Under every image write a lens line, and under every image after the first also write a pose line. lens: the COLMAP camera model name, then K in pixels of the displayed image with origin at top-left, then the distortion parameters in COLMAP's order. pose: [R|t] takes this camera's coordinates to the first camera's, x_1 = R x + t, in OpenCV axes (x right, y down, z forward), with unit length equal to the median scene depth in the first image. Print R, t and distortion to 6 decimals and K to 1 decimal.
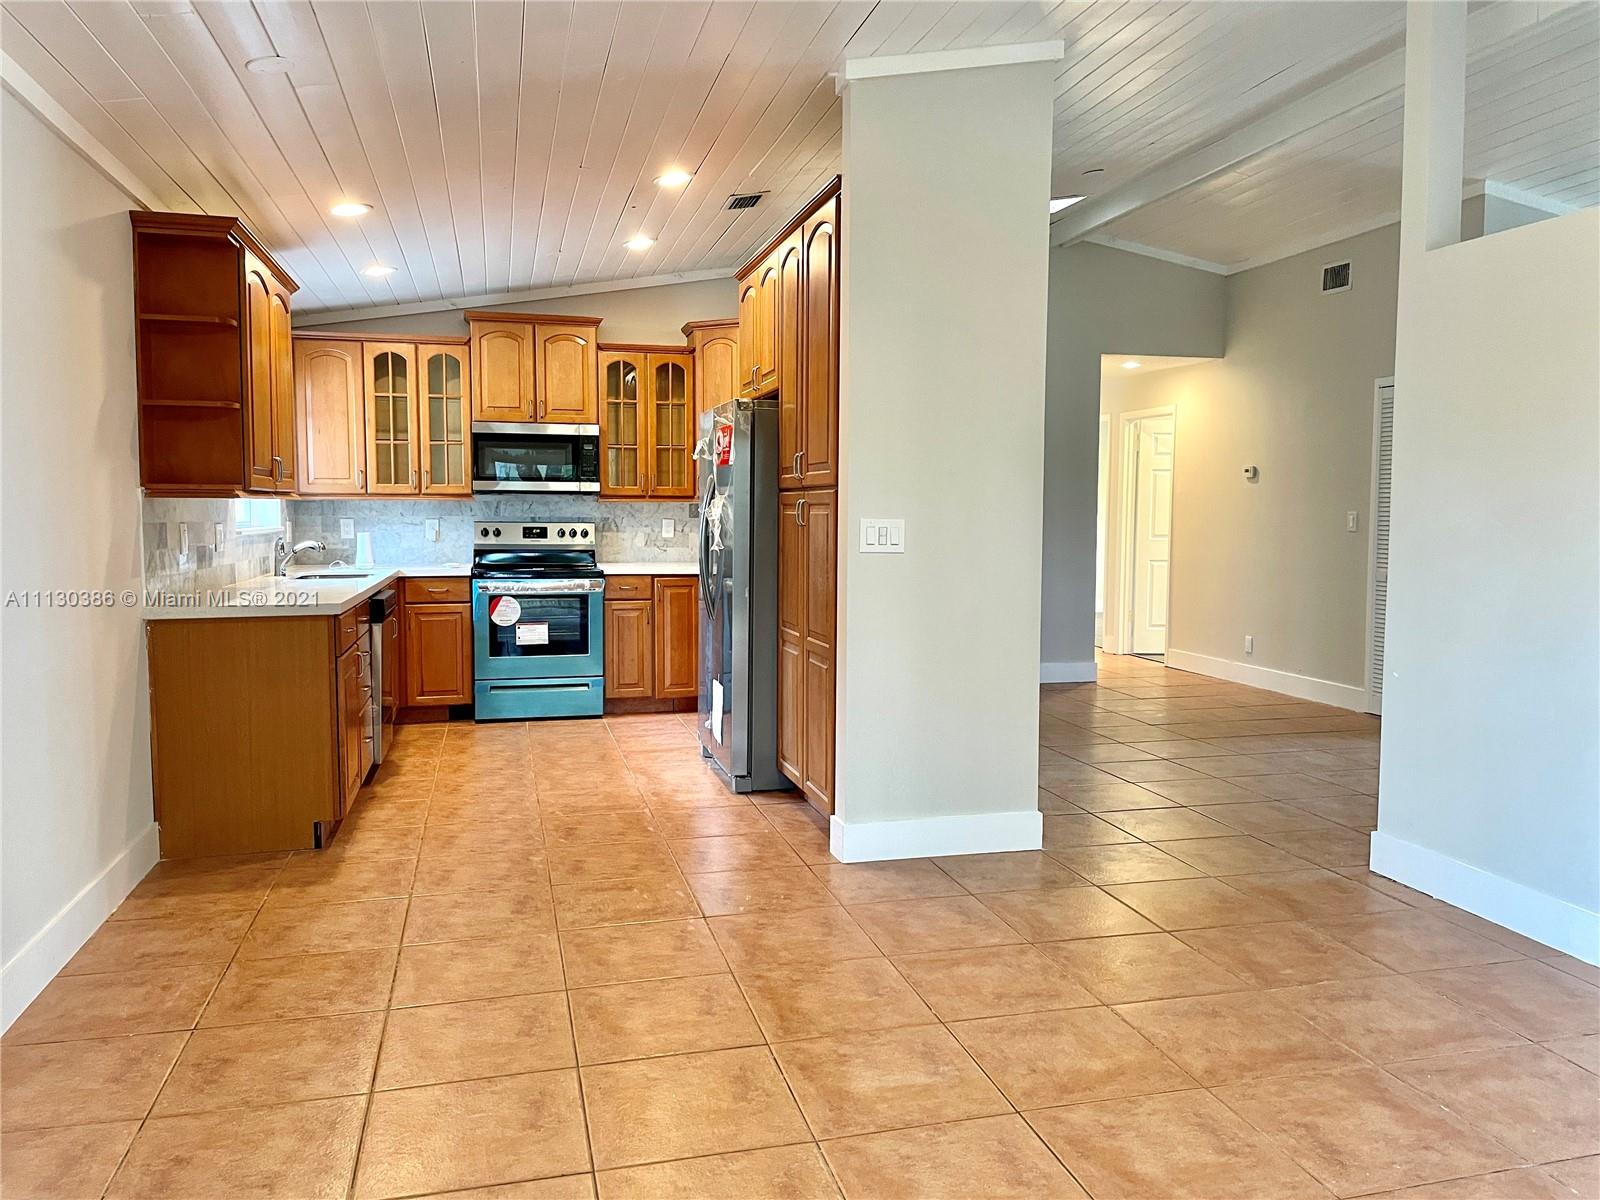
lens RADIAL K [[1180.4, 0, 807.6], [0, 1180.4, 599.6], [0, 0, 1]] dist [0.013259, -0.001396]
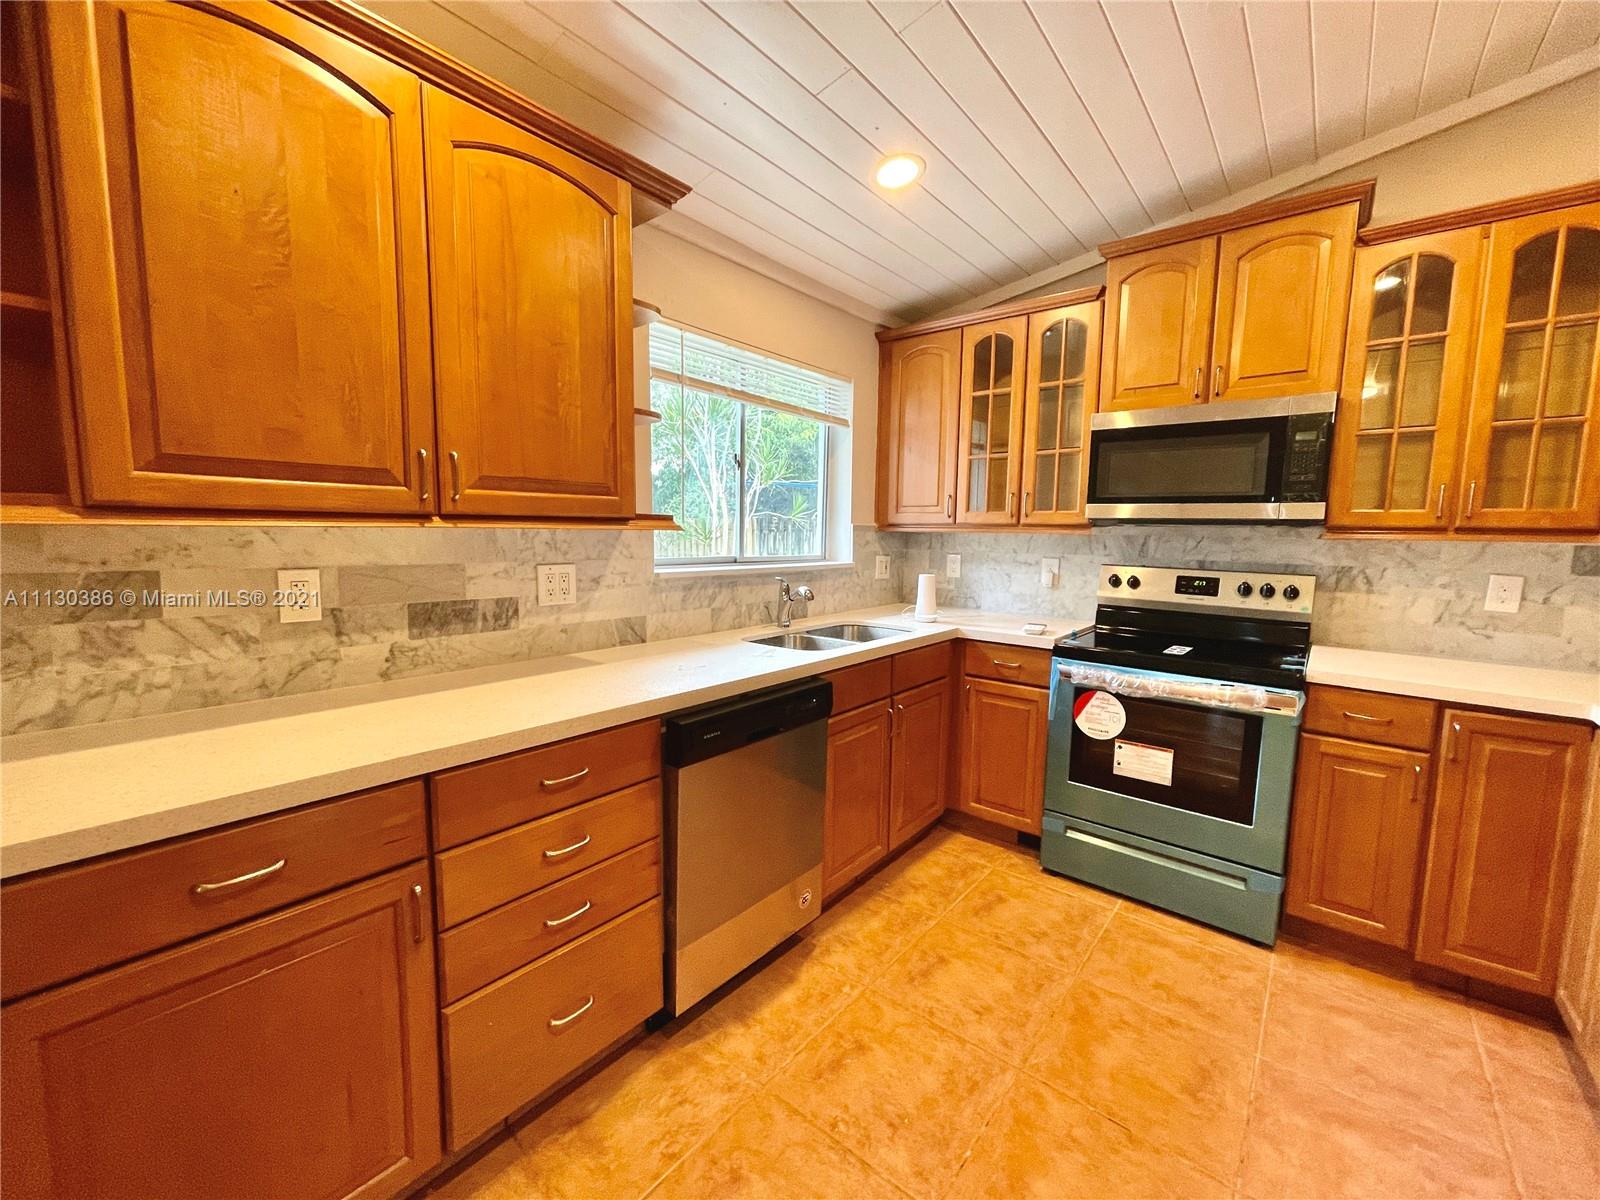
lens RADIAL K [[646.3, 0, 803.2], [0, 646.3, 600.6], [0, 0, 1]] dist [-0.000177, 0.000960]
pose [[0.591465, 0.094107, -0.800821, -0.079222], [-0.074859, 0.995285, 0.061670, -0.056027], [0.802849, 0.023473, 0.595721, 0.642398]]
